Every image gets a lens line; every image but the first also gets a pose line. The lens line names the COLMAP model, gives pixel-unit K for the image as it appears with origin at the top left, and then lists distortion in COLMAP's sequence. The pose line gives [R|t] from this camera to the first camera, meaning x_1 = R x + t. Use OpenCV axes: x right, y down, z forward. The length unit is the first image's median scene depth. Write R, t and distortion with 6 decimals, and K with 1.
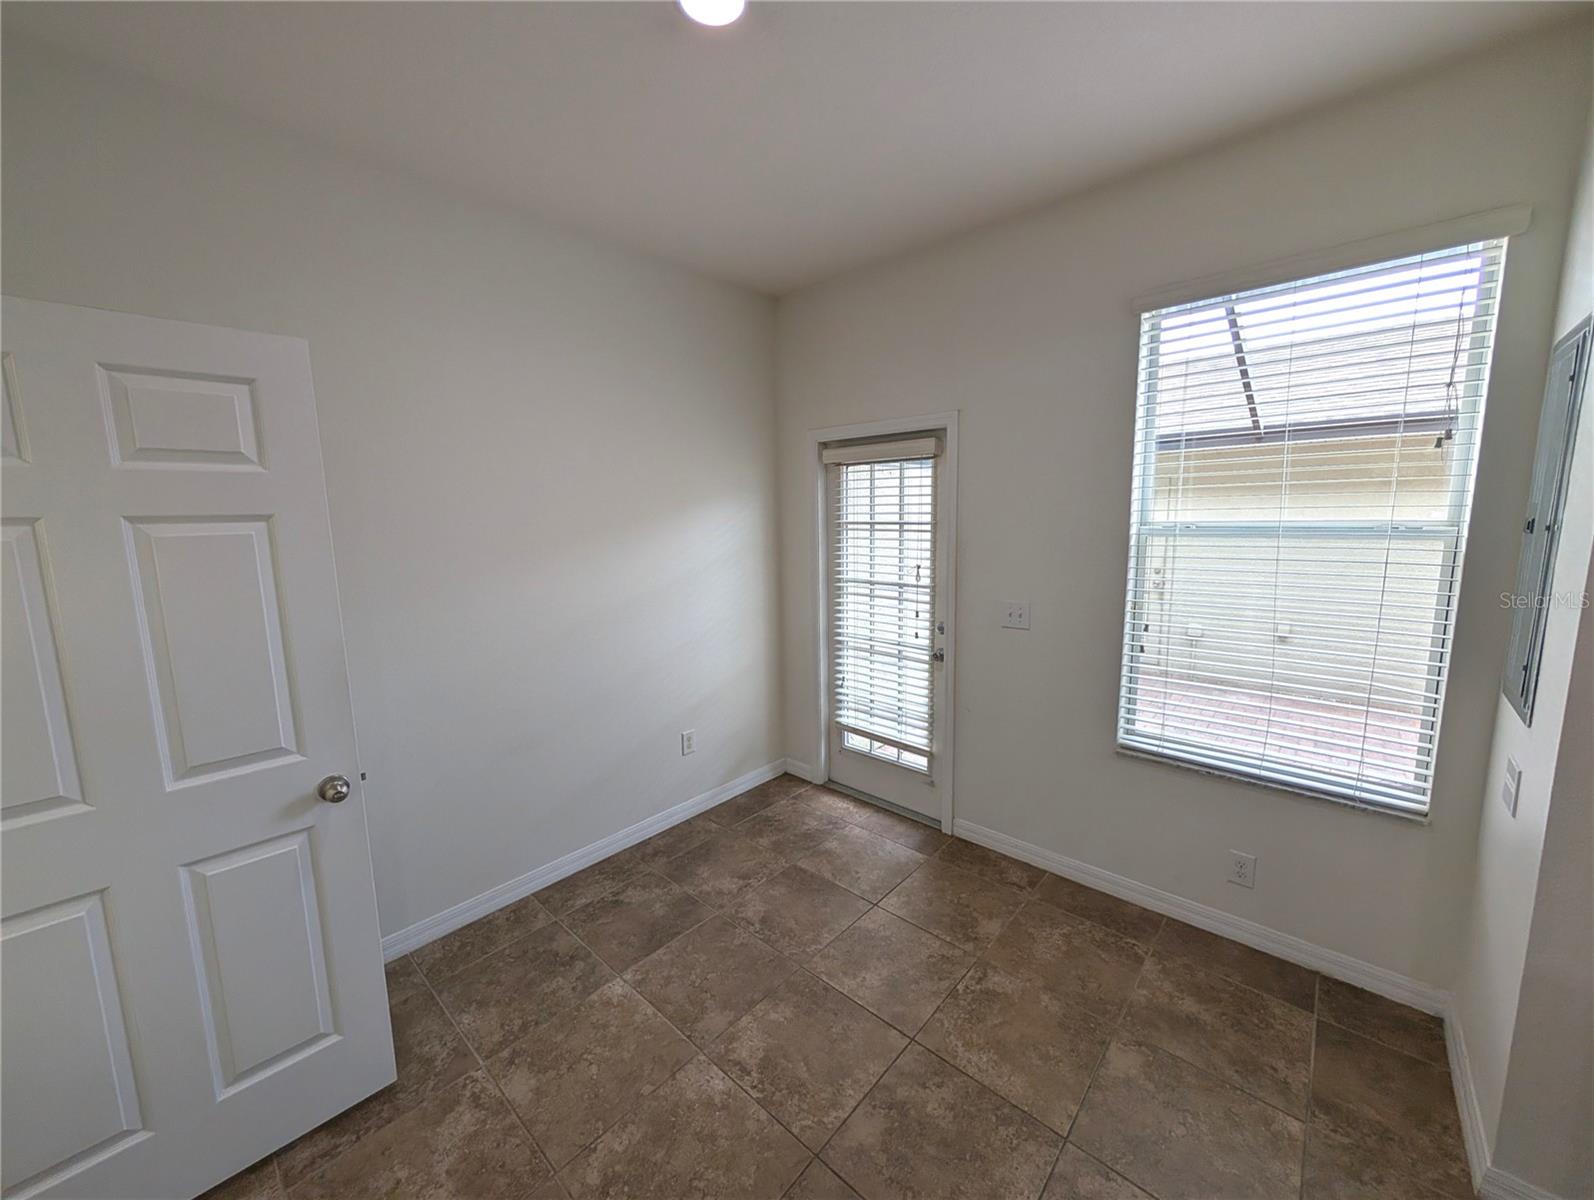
lens RADIAL K [[603.3, 0, 798.1], [0, 603.3, 594.9], [0, 0, 1]] dist [0.000285, -0.000052]
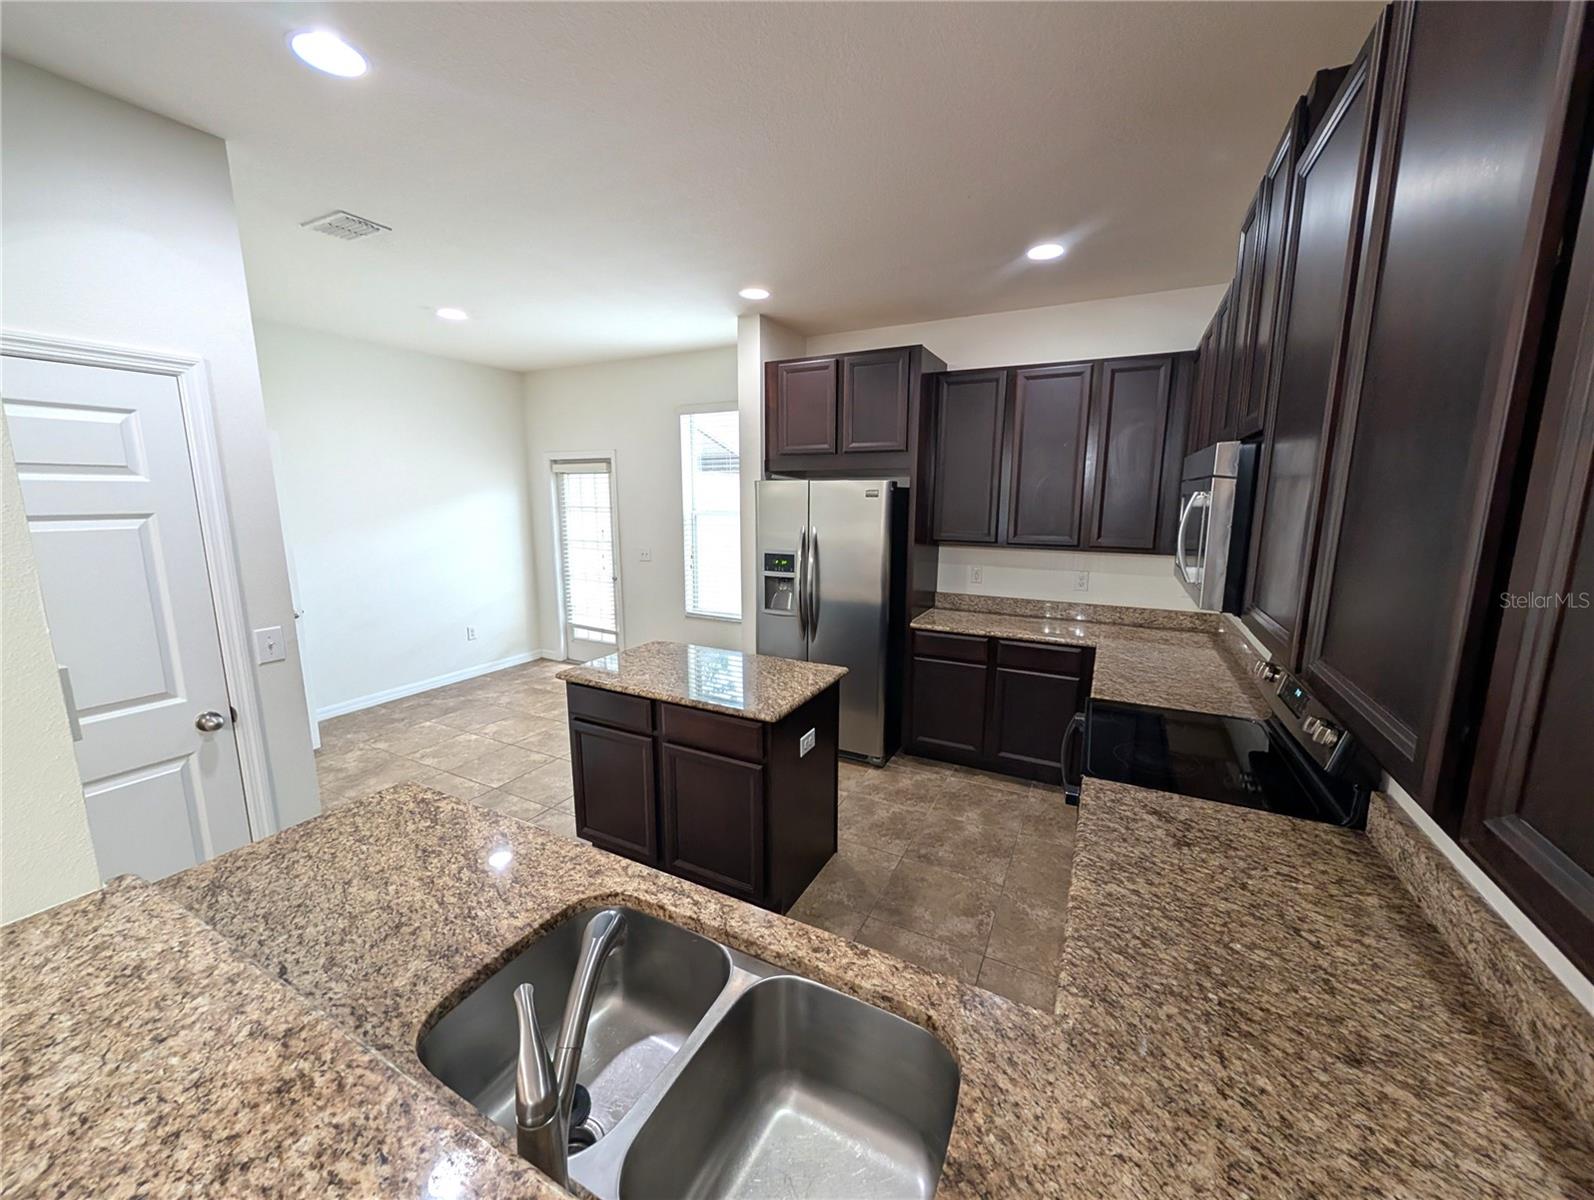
lens RADIAL K [[629.3, 0, 805.8], [0, 629.3, 593.0], [0, 0, 1]] dist [0.000337, 0.000004]
pose [[0.969070, -0.018043, 0.246124, 0.320500], [0.013284, 0.999692, 0.020986, 0.112747], [-0.246427, -0.017067, 0.969011, -1.037078]]
